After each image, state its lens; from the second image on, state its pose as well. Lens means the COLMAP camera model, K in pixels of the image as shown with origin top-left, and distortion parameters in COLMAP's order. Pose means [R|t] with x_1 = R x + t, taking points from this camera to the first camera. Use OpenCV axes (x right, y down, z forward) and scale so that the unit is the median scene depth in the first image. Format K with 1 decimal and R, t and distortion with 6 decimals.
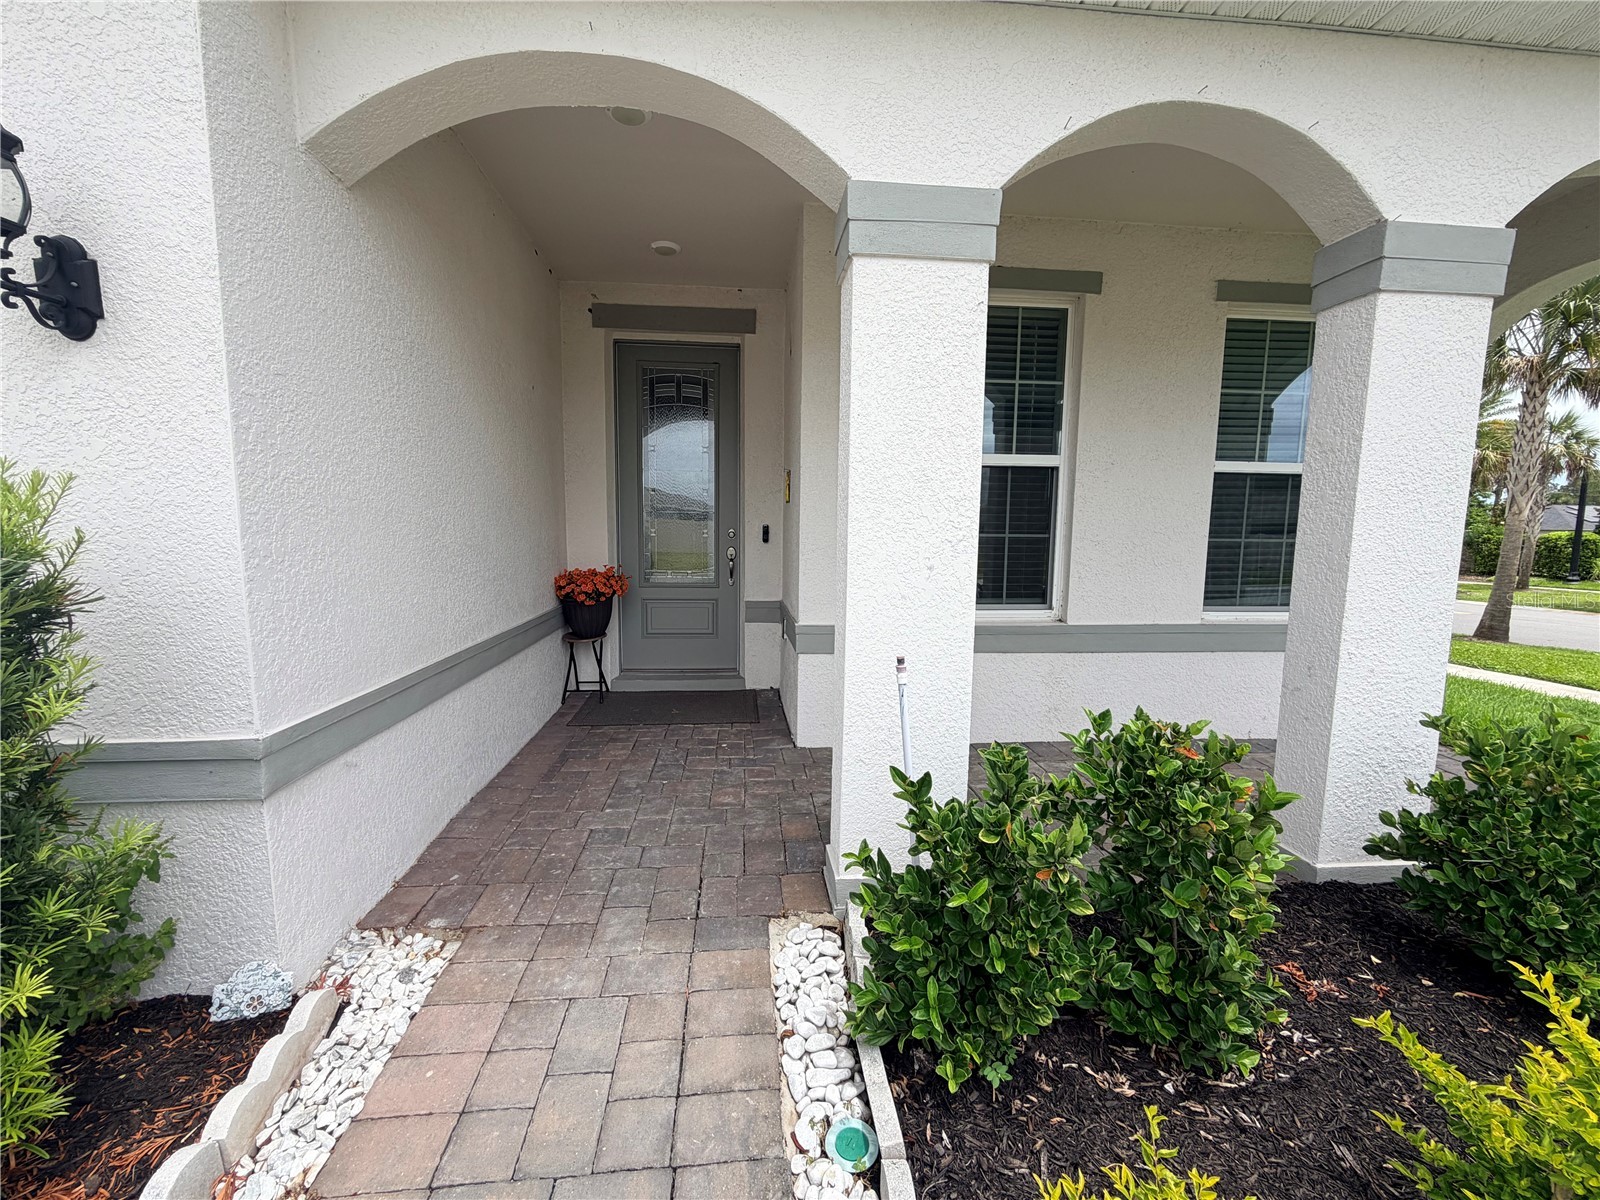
lens RADIAL K [[640.8, 0, 794.8], [0, 640.8, 601.7], [0, 0, 1]] dist [-0.001036, 0.000104]
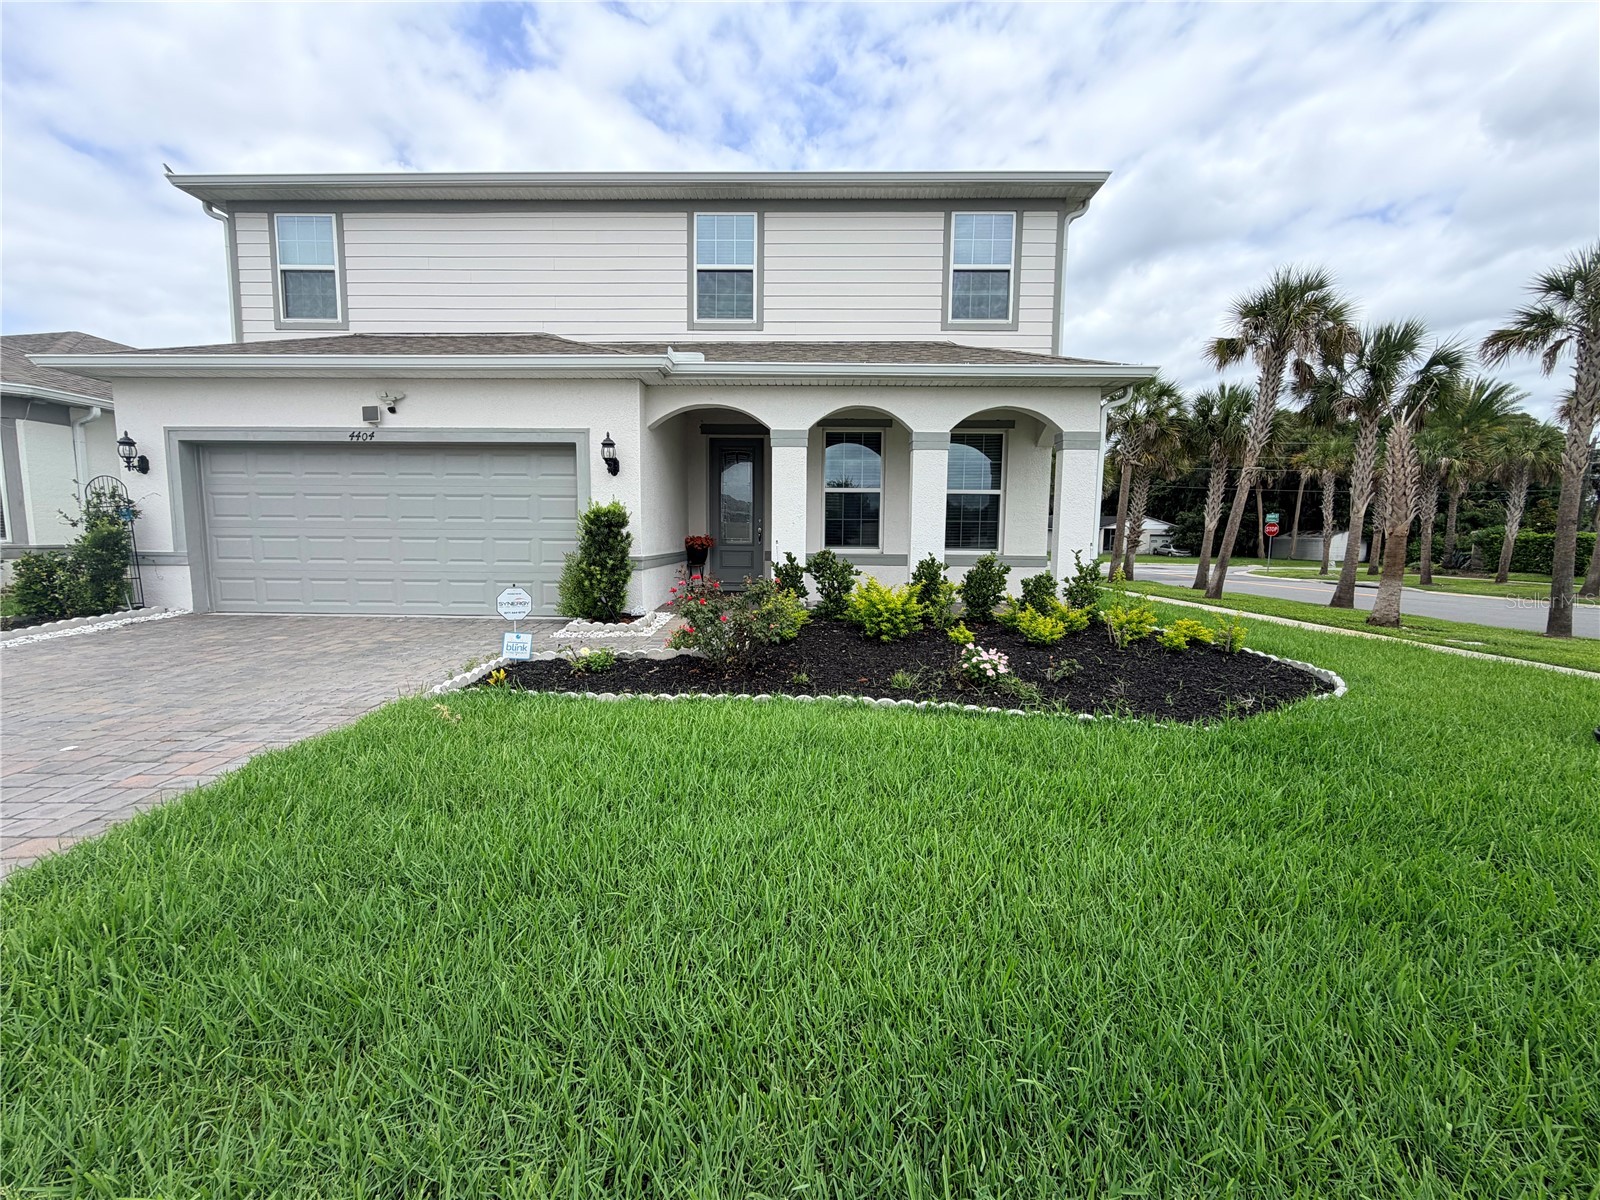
lens RADIAL K [[640.8, 0, 800.6], [0, 640.8, 601.2], [0, 0, 1]] dist [-0.001036, 0.000104]
pose [[0.993018, 0.010826, -0.117467, 0.331727], [-0.012285, 0.999856, -0.011704, 0.211996], [0.117324, 0.013066, 0.993008, -1.294712]]
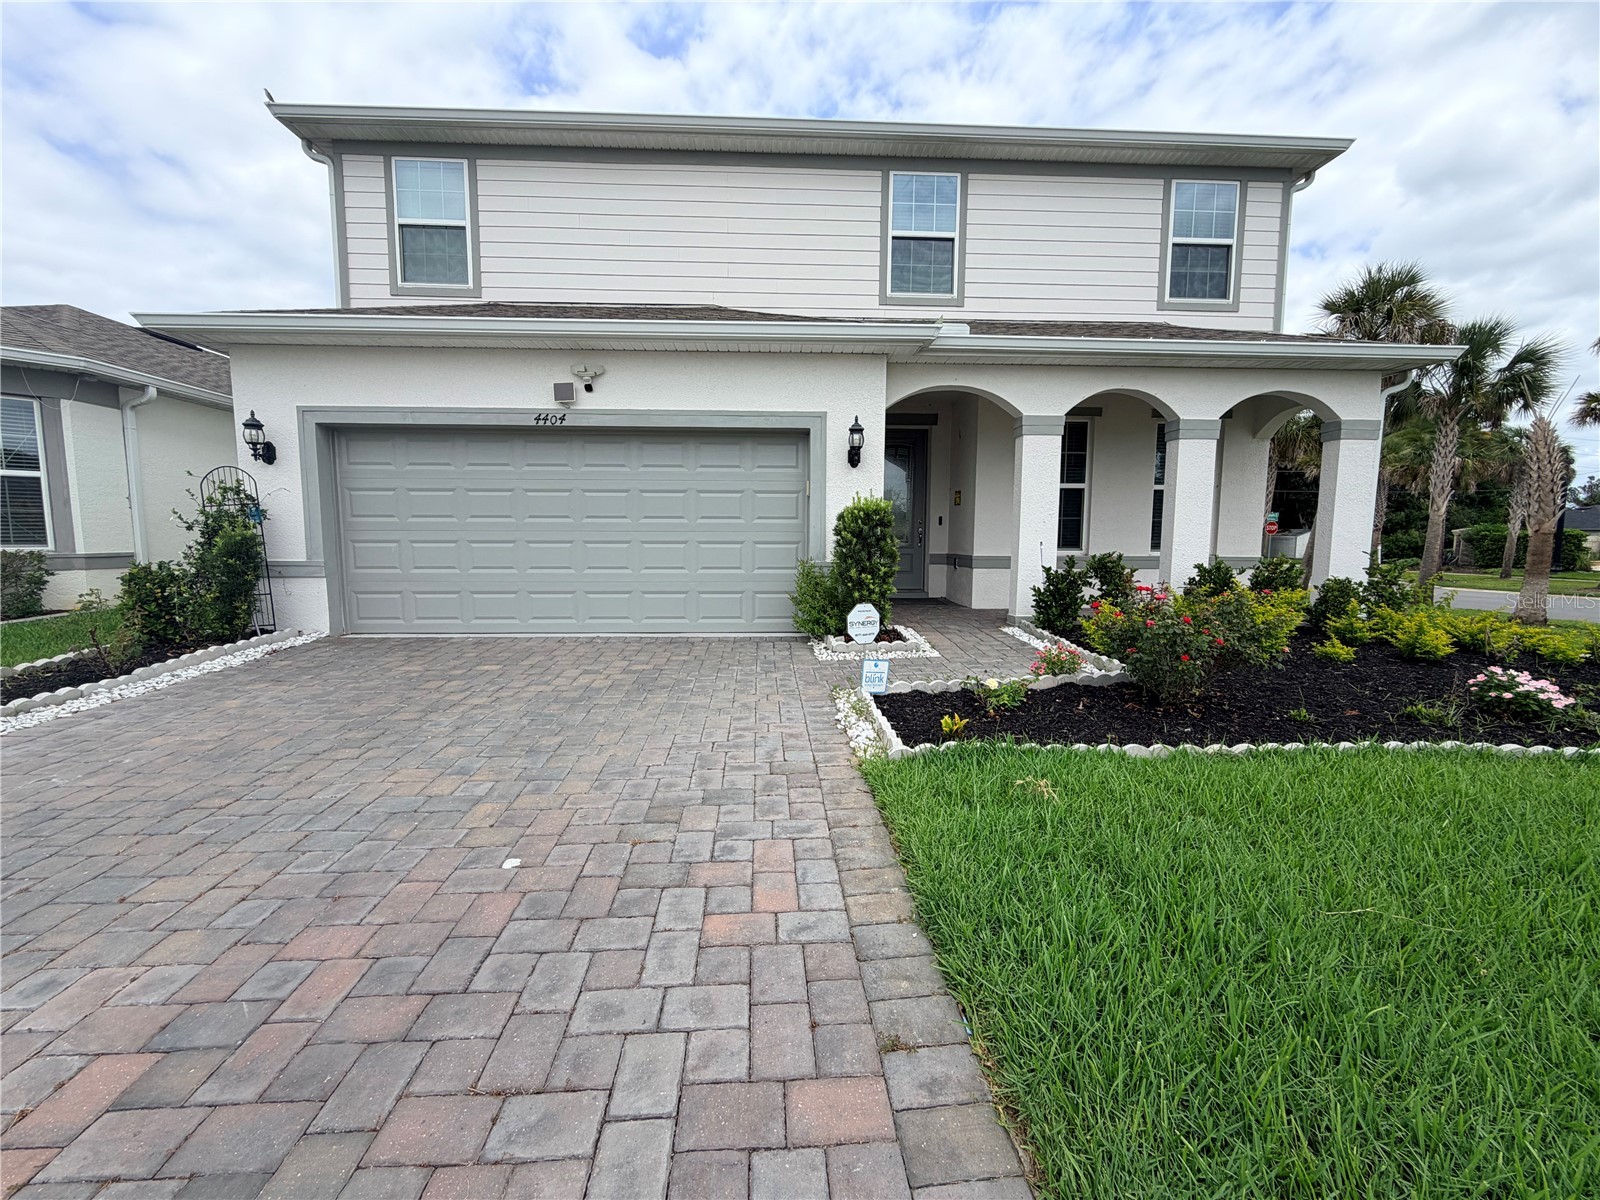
lens RADIAL K [[640.8, 0, 792.1], [0, 640.8, 599.9], [0, 0, 1]] dist [-0.001036, 0.000104]
pose [[0.998694, -0.001942, -0.051062, -0.433640], [0.001141, 0.999876, -0.015718, 0.187666], [0.051086, 0.015639, 0.998572, -1.119956]]
